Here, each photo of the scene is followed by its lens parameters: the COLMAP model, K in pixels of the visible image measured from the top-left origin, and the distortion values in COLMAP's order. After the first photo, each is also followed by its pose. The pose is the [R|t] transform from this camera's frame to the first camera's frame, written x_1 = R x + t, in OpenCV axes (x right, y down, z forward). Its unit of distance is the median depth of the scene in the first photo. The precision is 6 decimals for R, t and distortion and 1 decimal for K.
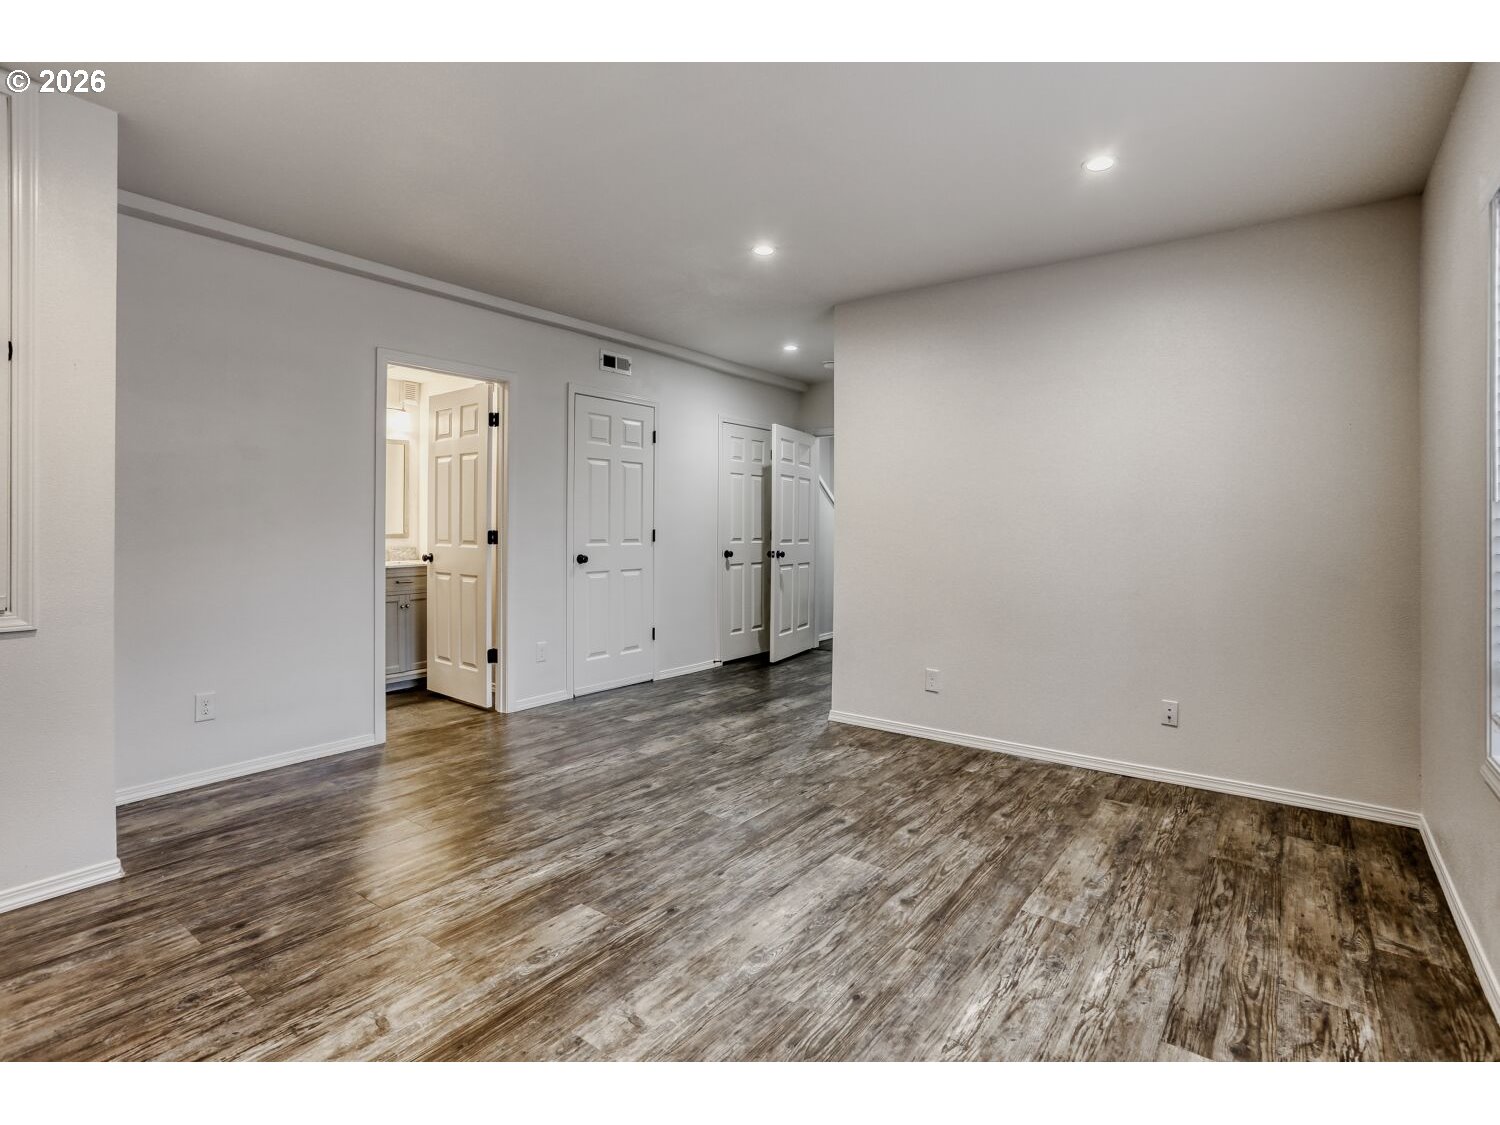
lens RADIAL K [[736.6, 0, 754.8], [0, 736.6, 532.9], [0, 0, 1]] dist [-0.054795, 0.027039]
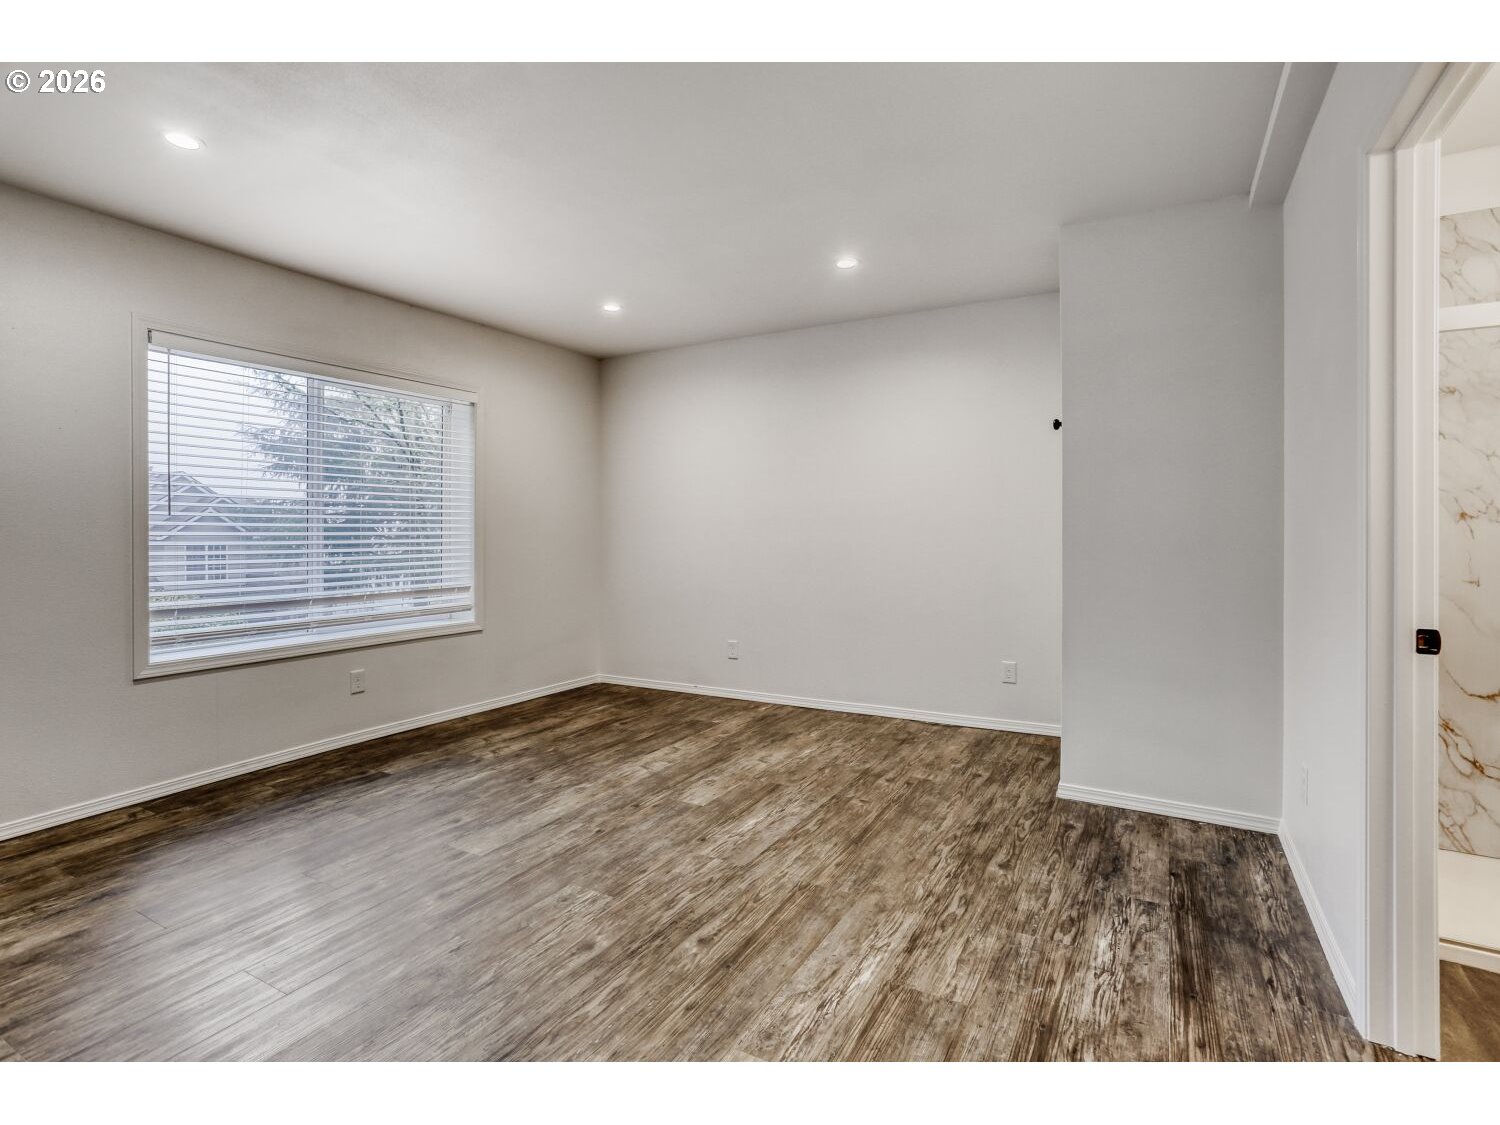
lens RADIAL K [[736.6, 0, 754.8], [0, 736.6, 532.9], [0, 0, 1]] dist [-0.054795, 0.027039]
pose [[-0.992452, -0.003678, -0.122577, -0.152166], [-0.005848, 0.999832, 0.017348, -0.030571], [0.122492, 0.017934, -0.992307, 2.200434]]
